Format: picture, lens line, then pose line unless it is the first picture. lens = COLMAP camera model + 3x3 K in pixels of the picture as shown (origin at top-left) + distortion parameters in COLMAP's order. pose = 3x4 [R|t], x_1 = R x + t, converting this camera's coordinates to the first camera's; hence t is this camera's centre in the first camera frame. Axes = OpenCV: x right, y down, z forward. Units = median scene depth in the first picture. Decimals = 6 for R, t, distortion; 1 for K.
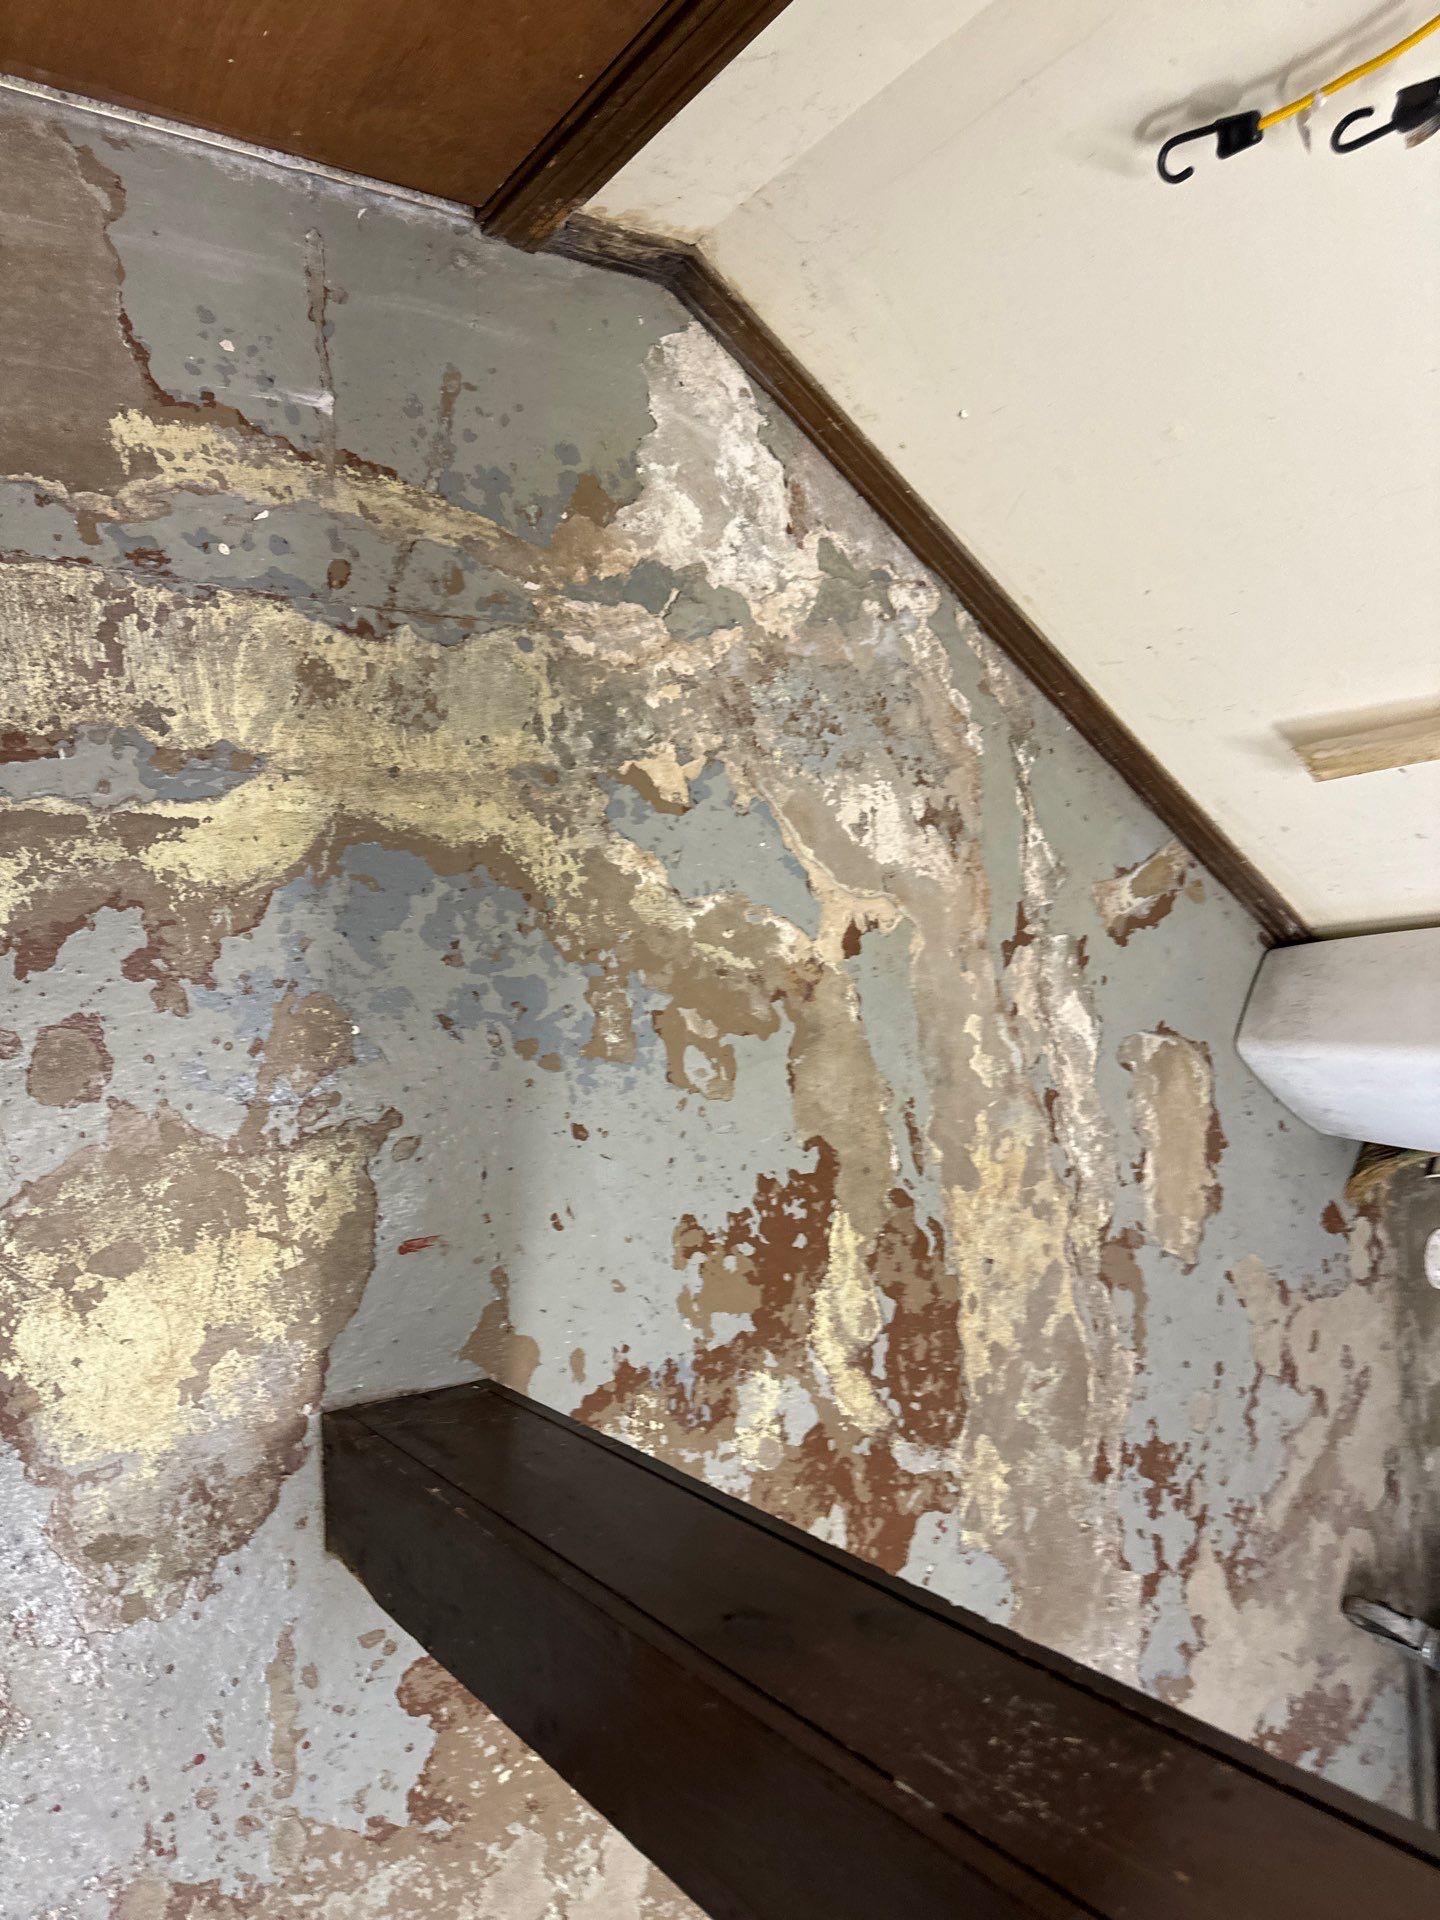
lens RADIAL K [[1347.2, 0, 717.4], [0, 1347.2, 971.1], [0, 0, 1]] dist [0.108867, -0.165446]
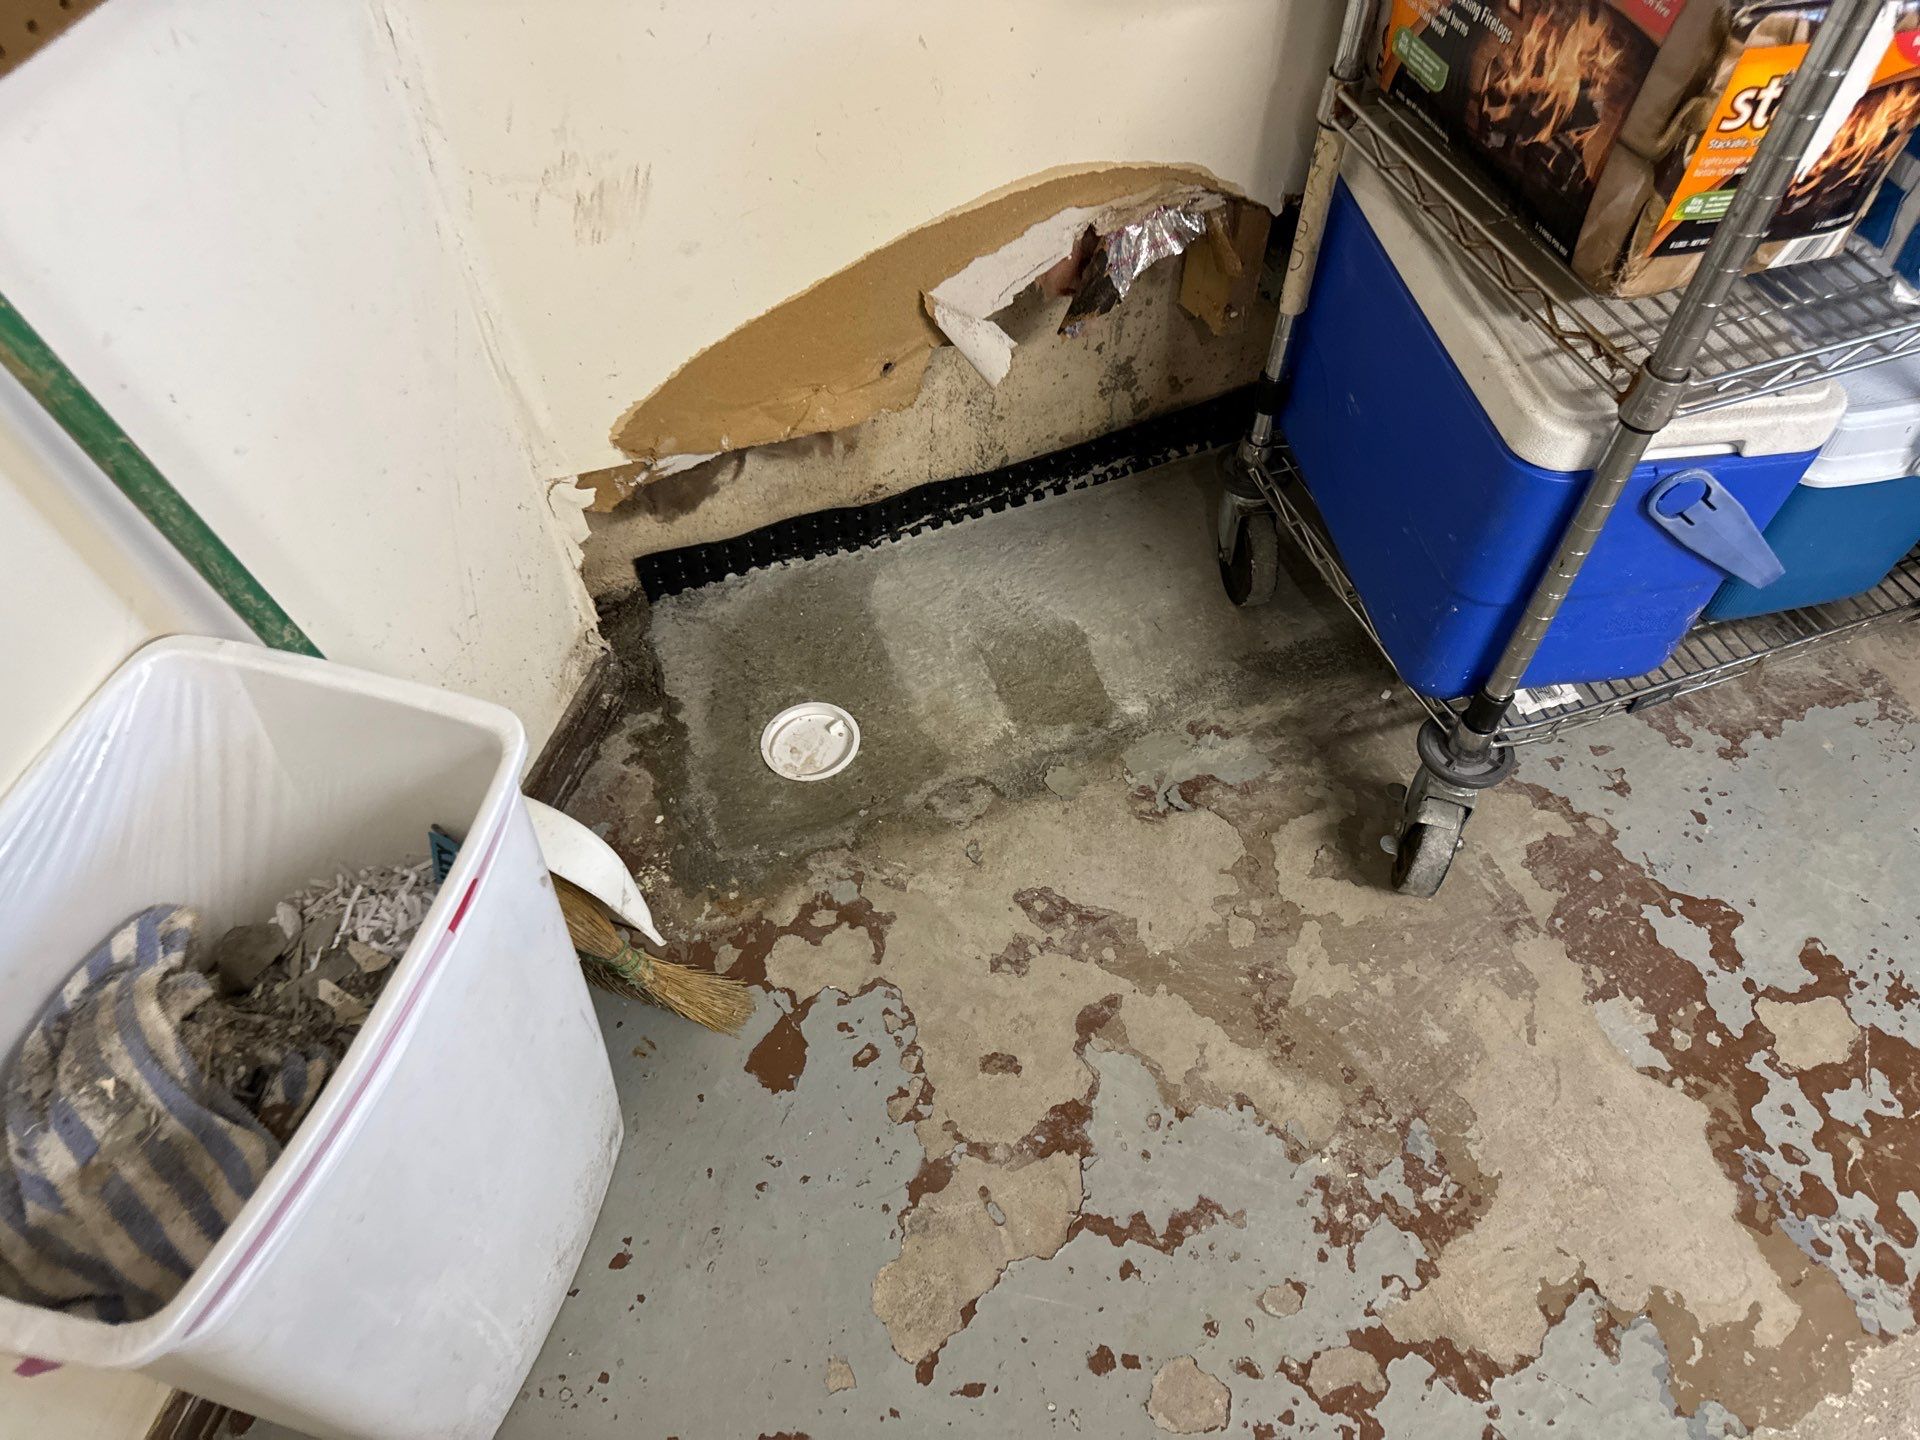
lens RADIAL K [[1337.3, 0, 961.7], [0, 1337.3, 760.7], [0, 0, 1]] dist [0.041183, -0.037700]
pose [[-0.227164, -0.973840, 0.005713, 0.756319], [0.956902, -0.222116, 0.187093, 0.244088], [-0.180929, 0.047968, 0.982326, 0.619008]]
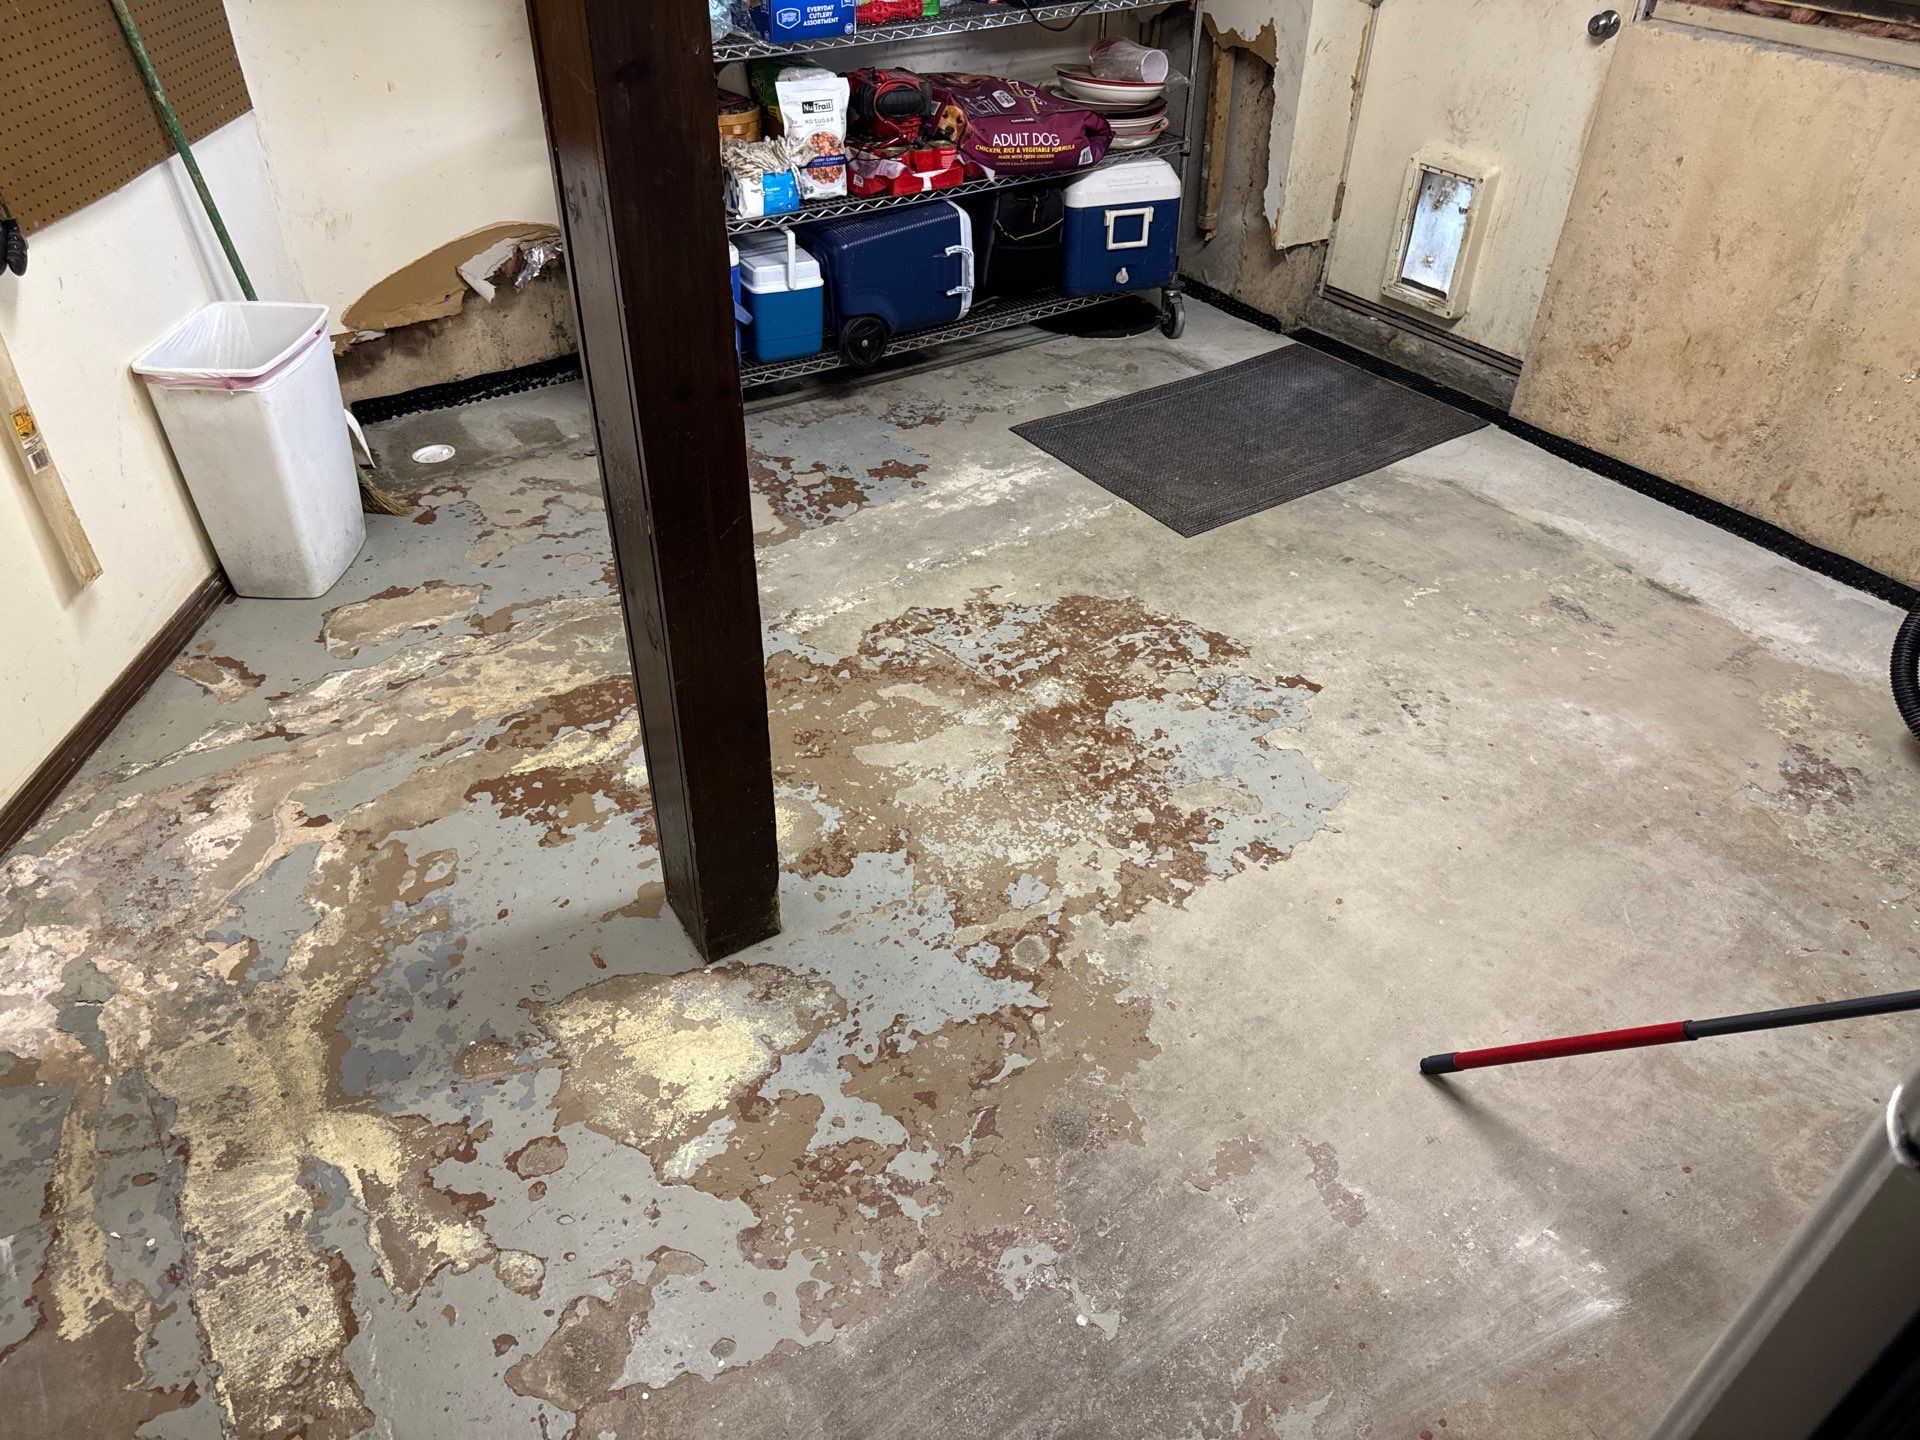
lens RADIAL K [[1347.2, 0, 963.1], [0, 1347.2, 744.3], [0, 0, 1]] dist [0.108867, -0.165446]
pose [[-0.399683, -0.893529, 0.204593, -0.404407], [0.852290, -0.280086, 0.441762, -0.058281], [-0.337424, 0.350938, 0.873492, -0.530808]]
